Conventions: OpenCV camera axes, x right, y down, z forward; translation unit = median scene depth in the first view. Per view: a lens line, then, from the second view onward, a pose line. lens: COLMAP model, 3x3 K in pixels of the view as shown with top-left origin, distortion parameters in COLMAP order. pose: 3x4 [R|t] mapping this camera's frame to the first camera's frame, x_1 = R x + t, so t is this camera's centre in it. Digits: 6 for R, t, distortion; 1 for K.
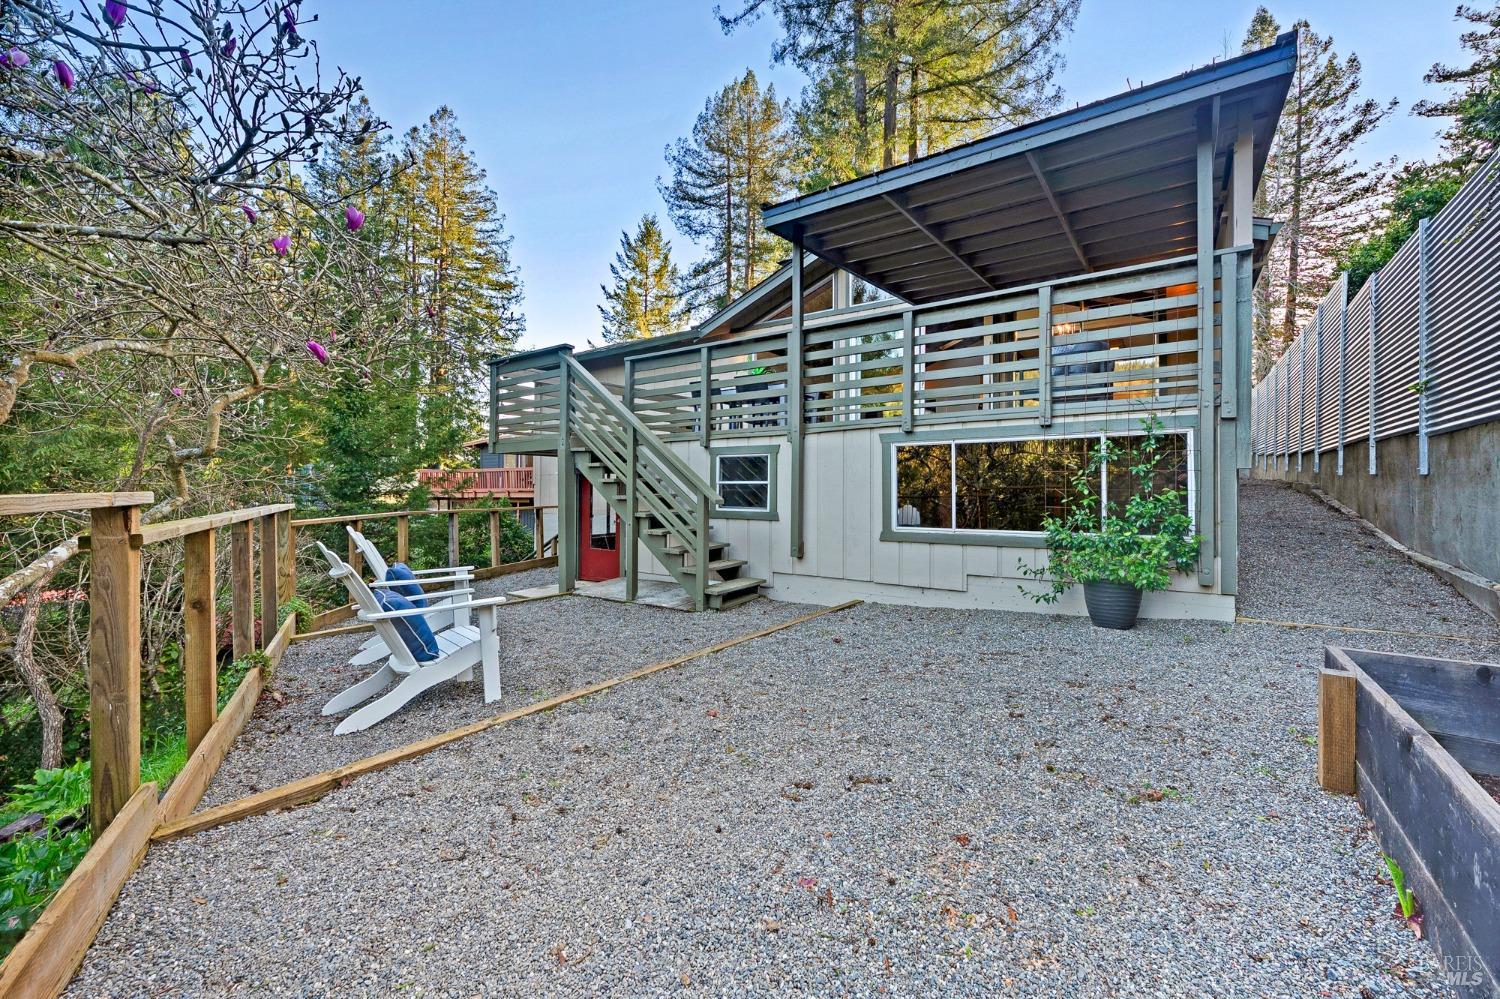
lens RADIAL K [[599.9, 0, 752.6], [0, 599.9, 491.4], [0, 0, 1]] dist [-0.005839, 0.000304]
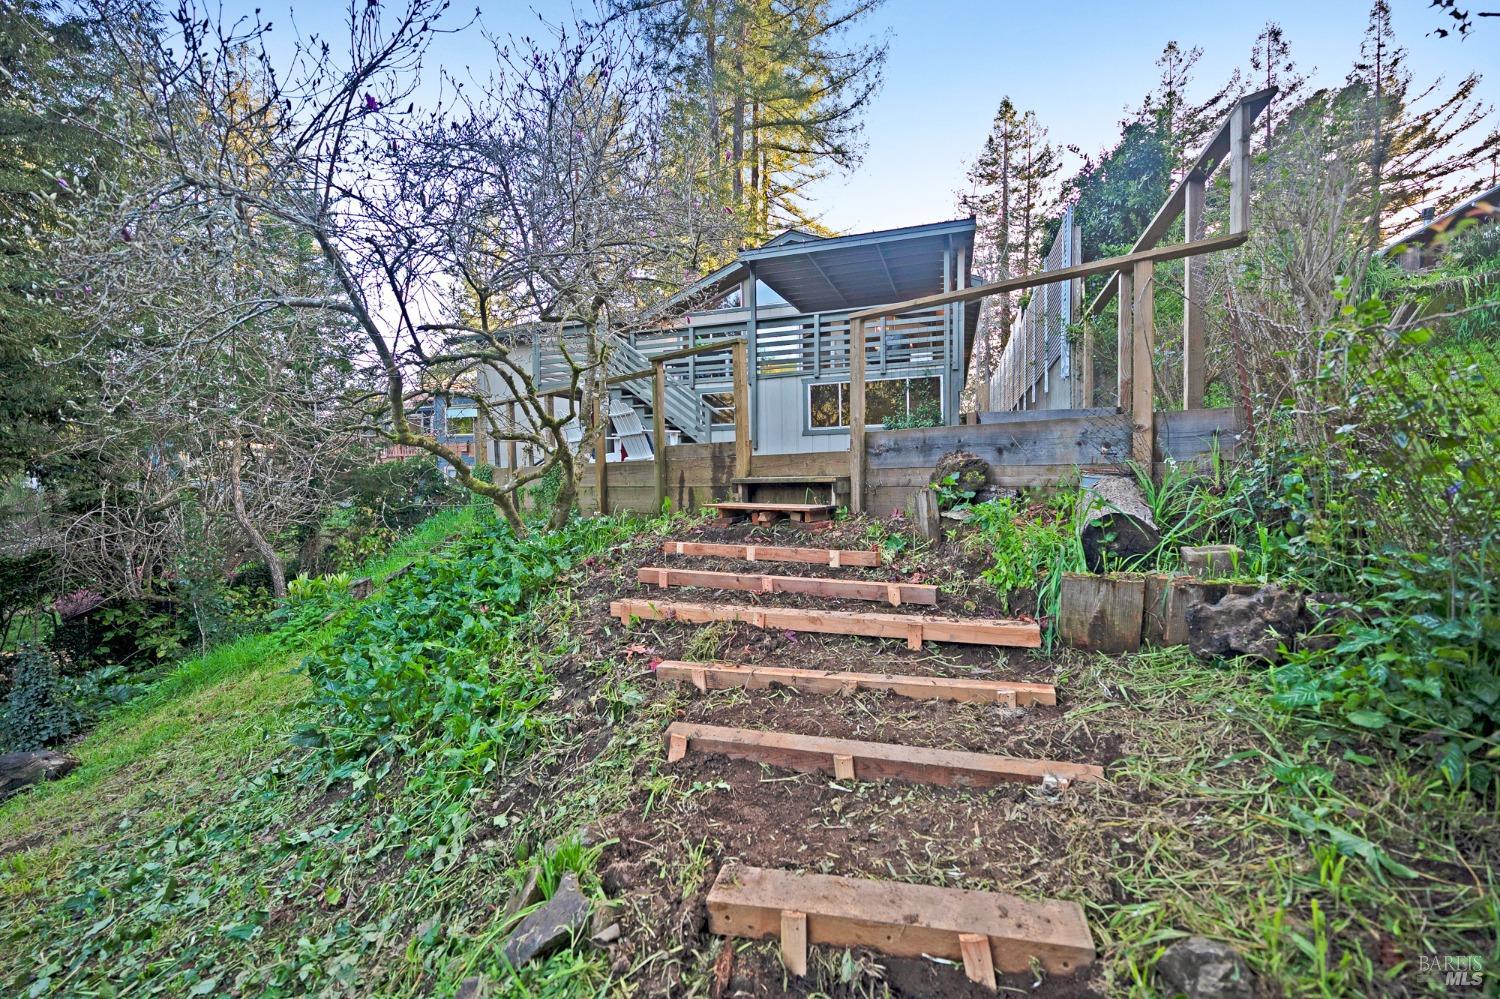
lens RADIAL K [[599.9, 0, 746.5], [0, 599.9, 501.0], [0, 0, 1]] dist [-0.005839, 0.000304]
pose [[0.961071, -0.024609, 0.275203, -0.121814], [0.016392, 0.999350, 0.032119, 0.056701], [-0.275815, -0.026358, 0.960849, -0.195967]]
